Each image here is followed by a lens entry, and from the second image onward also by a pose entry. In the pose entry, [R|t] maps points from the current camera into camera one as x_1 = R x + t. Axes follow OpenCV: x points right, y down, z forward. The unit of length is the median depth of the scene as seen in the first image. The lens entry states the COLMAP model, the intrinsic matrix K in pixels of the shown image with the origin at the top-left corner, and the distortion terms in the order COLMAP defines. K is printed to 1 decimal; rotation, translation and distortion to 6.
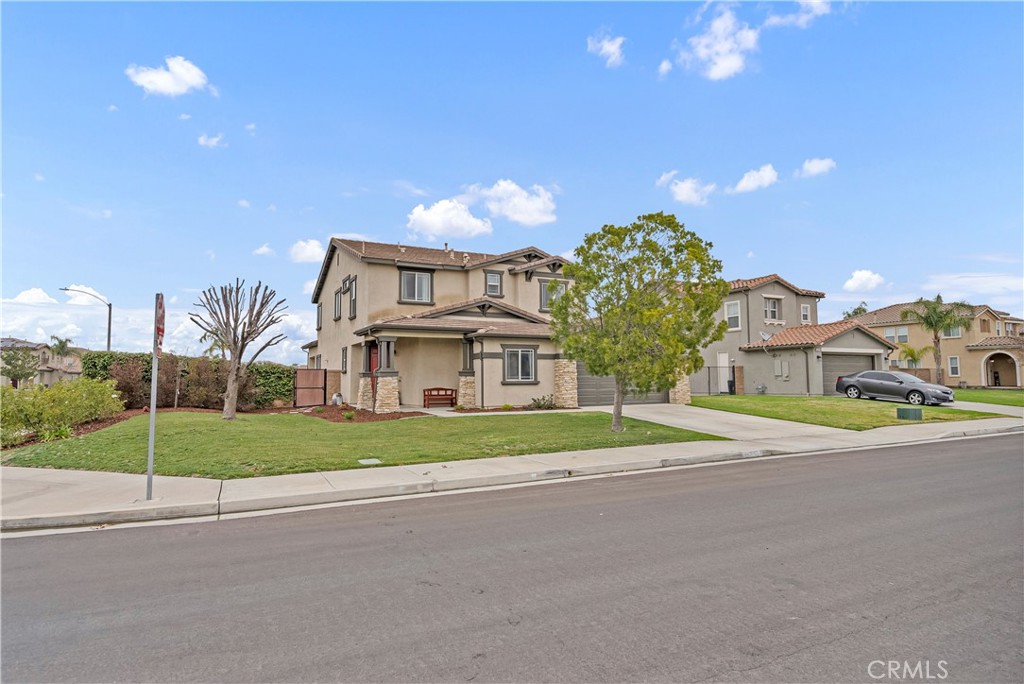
lens RADIAL K [[557.8, 0, 514.4], [0, 557.8, 332.6], [0, 0, 1]] dist [0.000521, 0.000408]
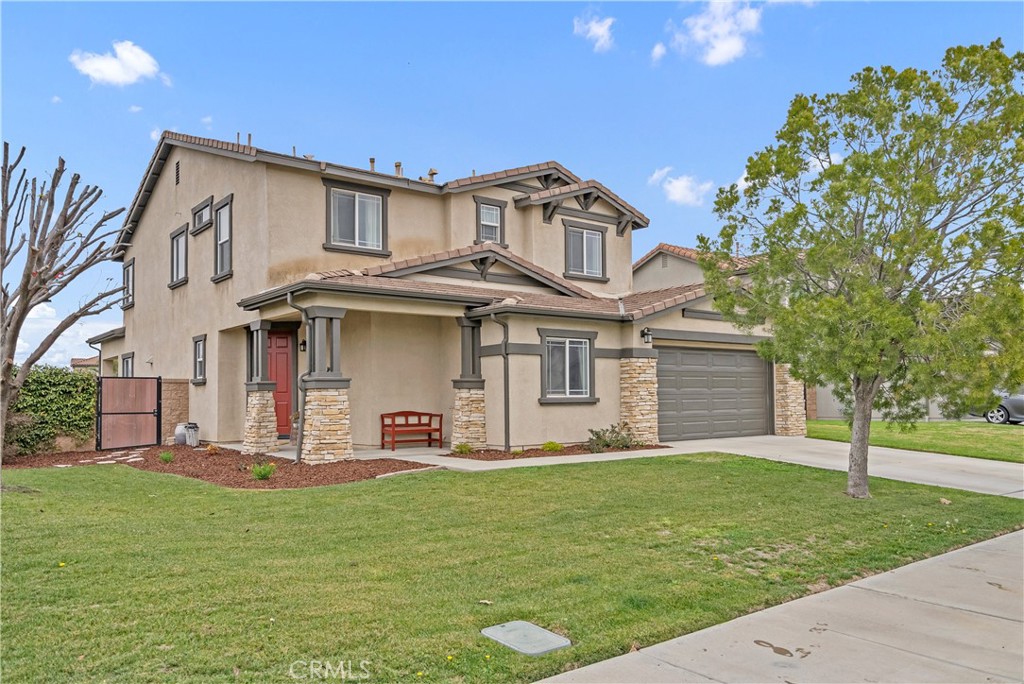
lens RADIAL K [[757.1, 0, 509.2], [0, 757.1, 366.8], [0, 0, 1]] dist [0.005386, 0.003378]
pose [[0.982729, 0.005100, 0.184980, -0.174430], [-0.012623, 0.999139, 0.039514, 0.027506], [-0.184619, -0.041166, 0.981948, 0.281325]]
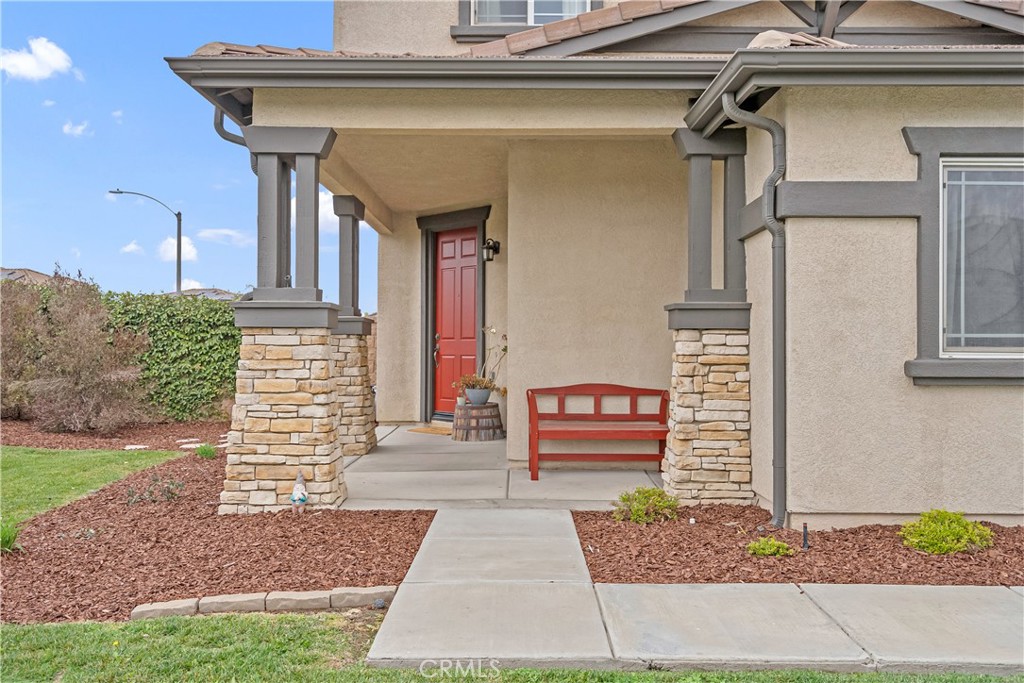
lens RADIAL K [[848.0, 0, 512.0], [0, 848.0, 341.5], [0, 0, 1]] dist [0.001791, 0.001402]
pose [[0.886329, 0.006415, -0.463011, -0.010668], [0.029141, 0.997149, 0.069600, 0.057807], [0.462138, -0.075181, 0.883616, 0.690104]]
